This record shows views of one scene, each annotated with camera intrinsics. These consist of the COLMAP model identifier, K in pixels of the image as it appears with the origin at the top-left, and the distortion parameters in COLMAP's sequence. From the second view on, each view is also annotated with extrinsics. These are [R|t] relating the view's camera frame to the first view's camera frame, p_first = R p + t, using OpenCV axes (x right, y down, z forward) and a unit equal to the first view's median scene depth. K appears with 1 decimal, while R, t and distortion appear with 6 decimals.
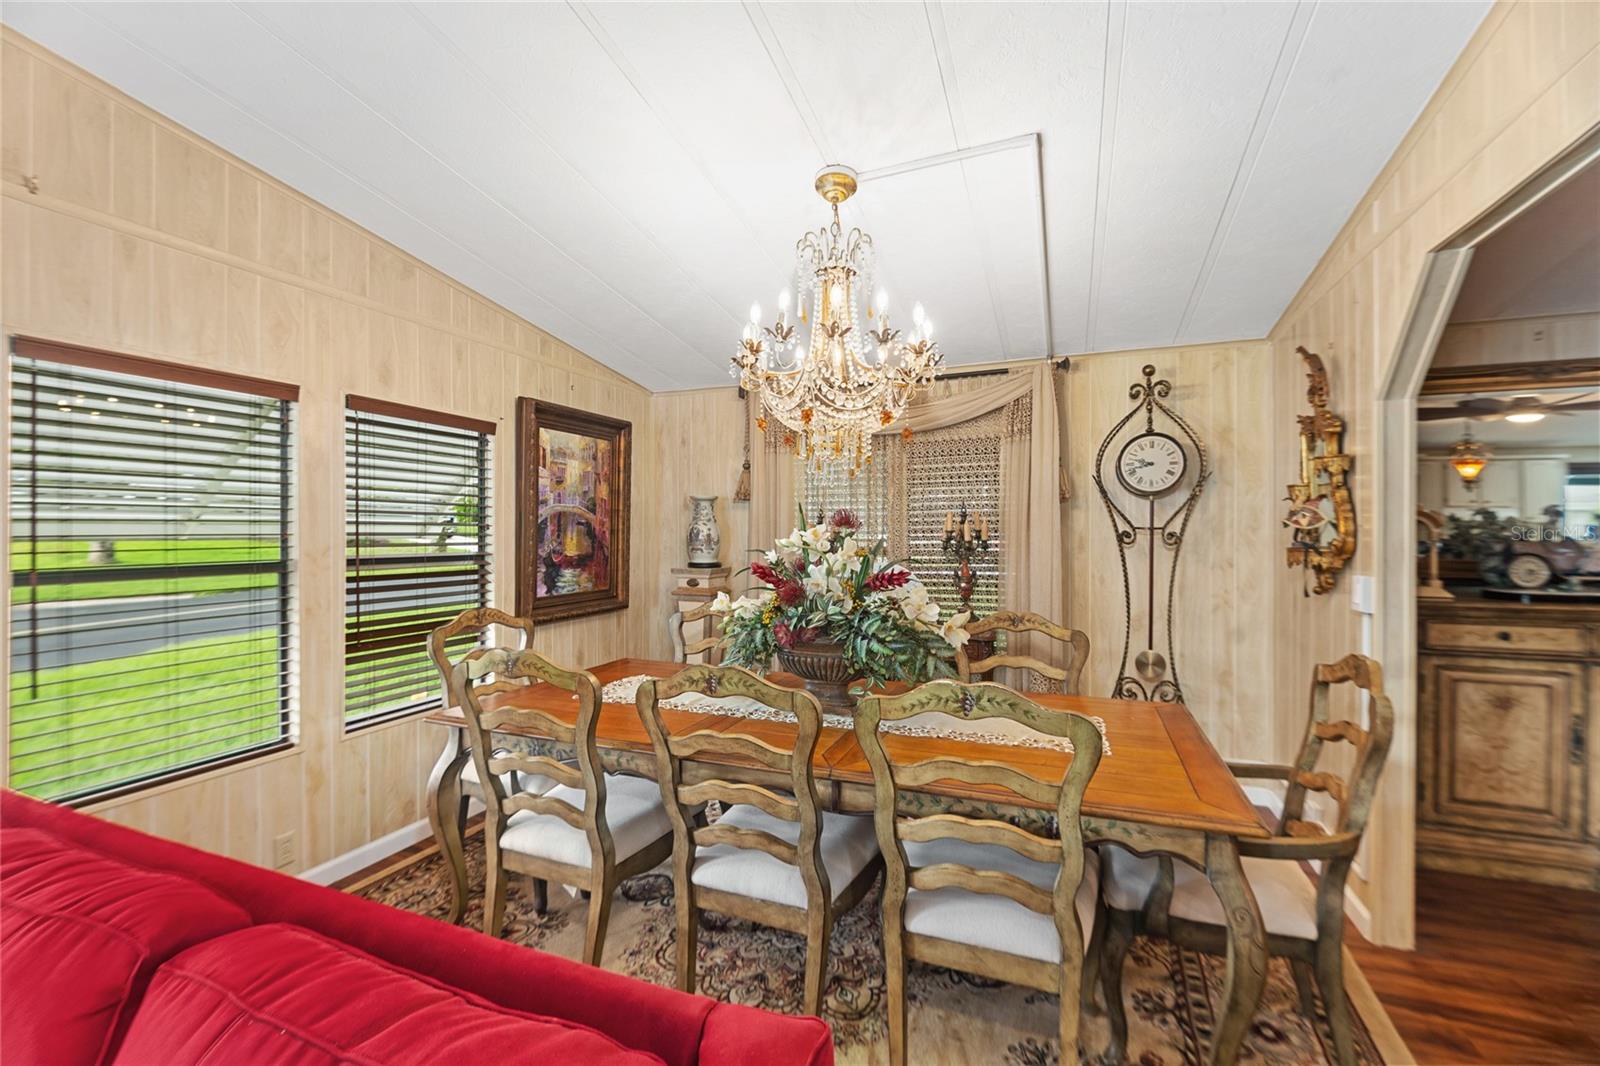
lens RADIAL K [[689.0, 0, 808.0], [0, 689.0, 532.1], [0, 0, 1]] dist [-0.000914, -0.003910]
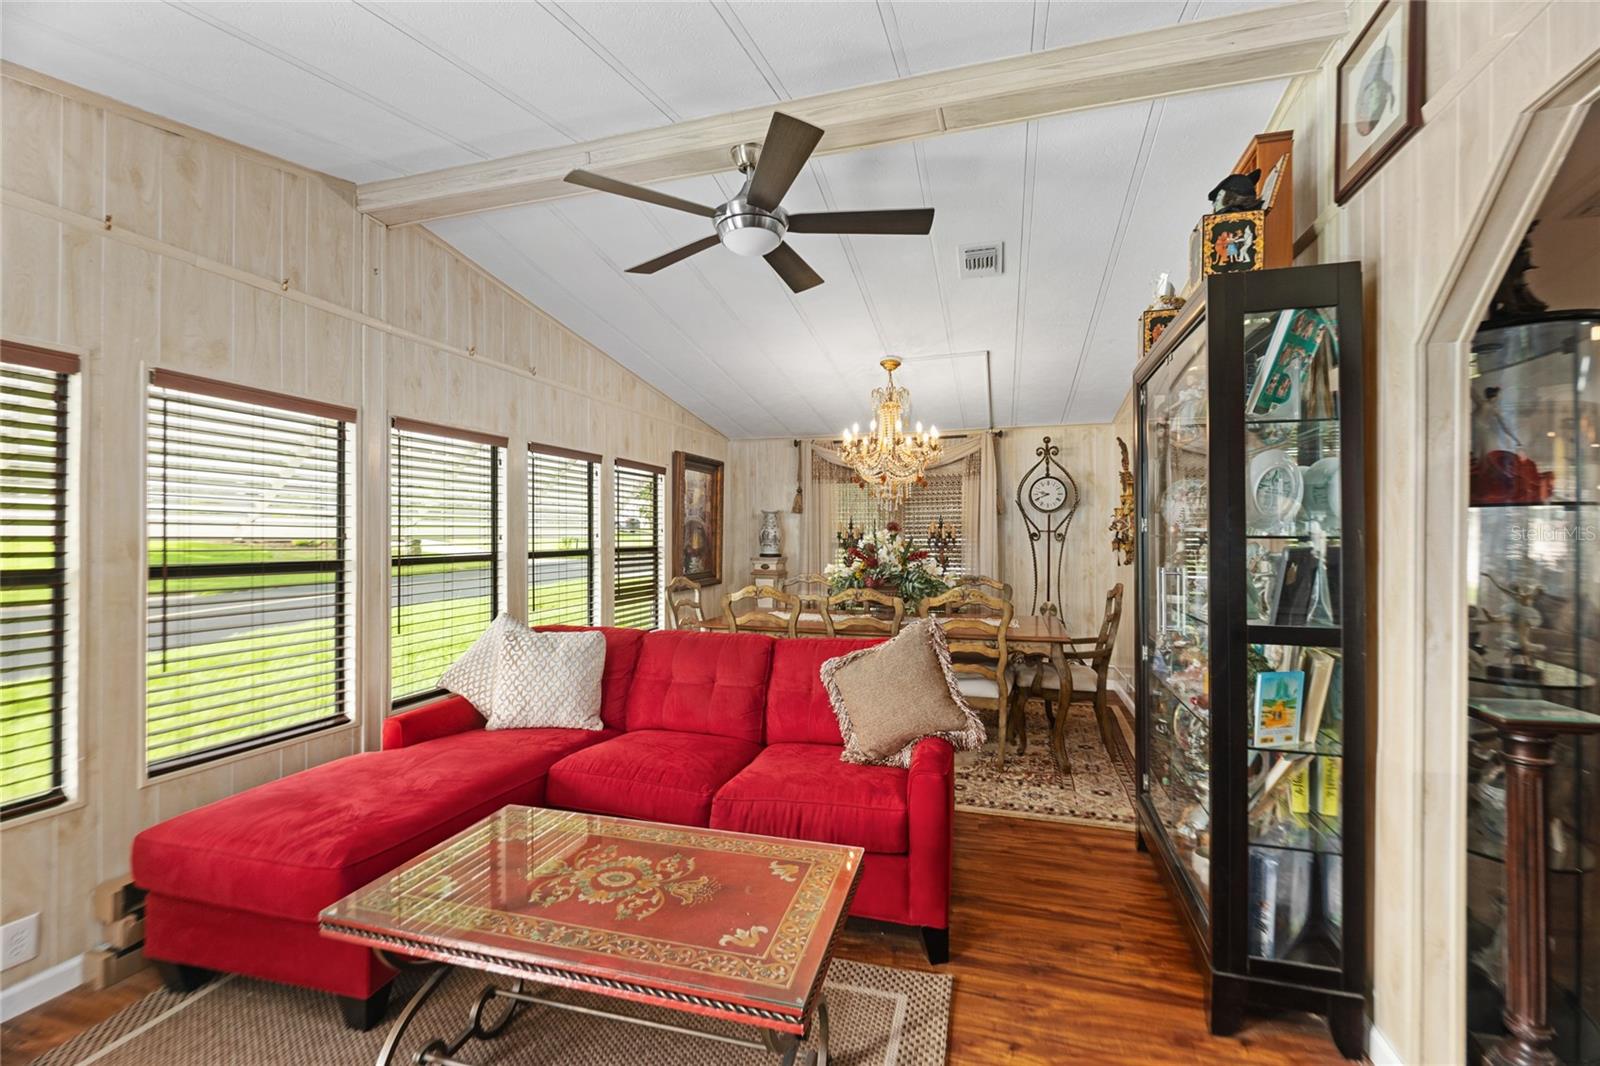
lens RADIAL K [[689.0, 0, 806.1], [0, 689.0, 527.0], [0, 0, 1]] dist [-0.000914, -0.003910]
pose [[0.996669, 0.000321, 0.081554, -0.245391], [0.000487, 0.999951, -0.009889, 0.001135], [-0.081553, 0.009896, 0.996620, -0.662666]]
